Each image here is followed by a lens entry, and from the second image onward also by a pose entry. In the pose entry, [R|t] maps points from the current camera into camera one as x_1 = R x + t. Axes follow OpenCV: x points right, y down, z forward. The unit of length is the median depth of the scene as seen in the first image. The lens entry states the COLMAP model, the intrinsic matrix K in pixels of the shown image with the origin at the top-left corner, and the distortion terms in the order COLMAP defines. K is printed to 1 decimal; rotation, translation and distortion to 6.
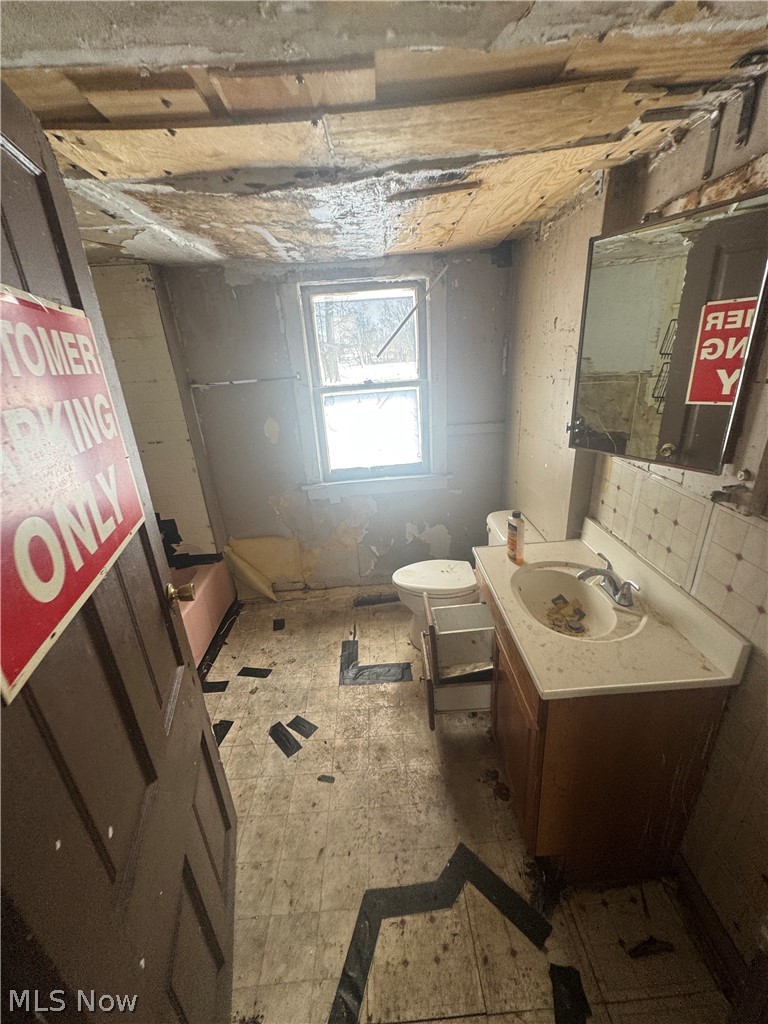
lens RADIAL K [[409.1, 0, 384.1], [0, 409.1, 509.5], [0, 0, 1]] dist [-0.002602, 0.000860]
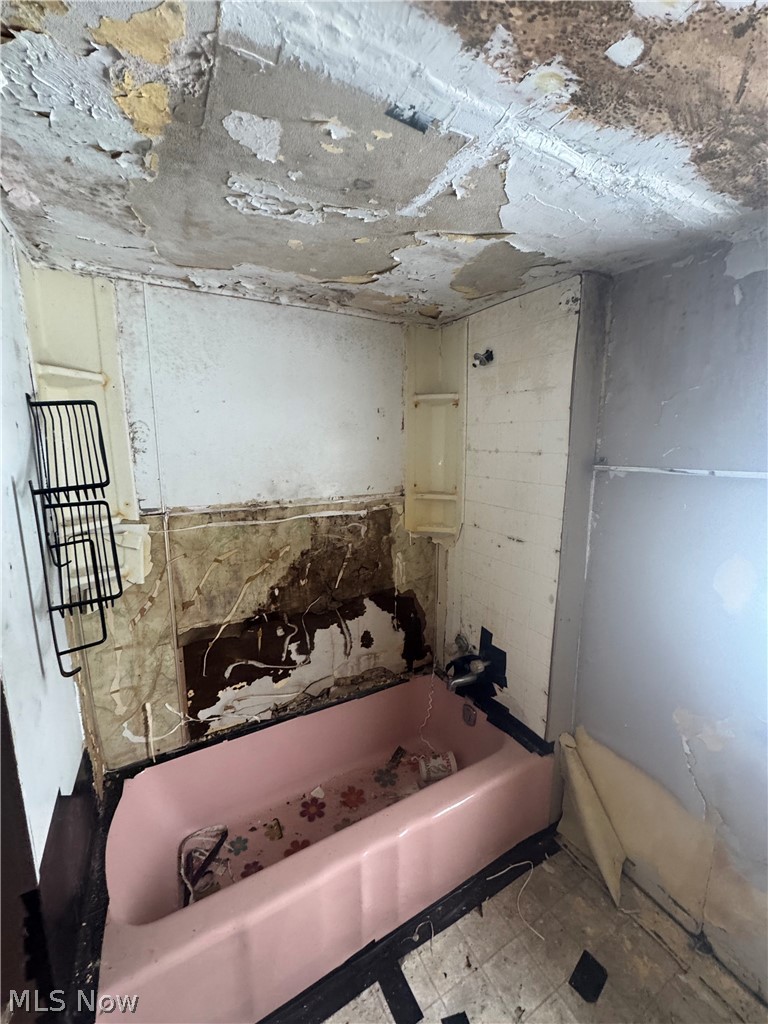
lens RADIAL K [[409.1, 0, 383.9], [0, 409.1, 513.4], [0, 0, 1]] dist [-0.002602, 0.000860]
pose [[0.460487, 0.218697, -0.860304, -0.083672], [-0.349433, 0.935583, 0.050796, -0.152212], [0.815995, 0.277228, 0.507244, 0.438389]]
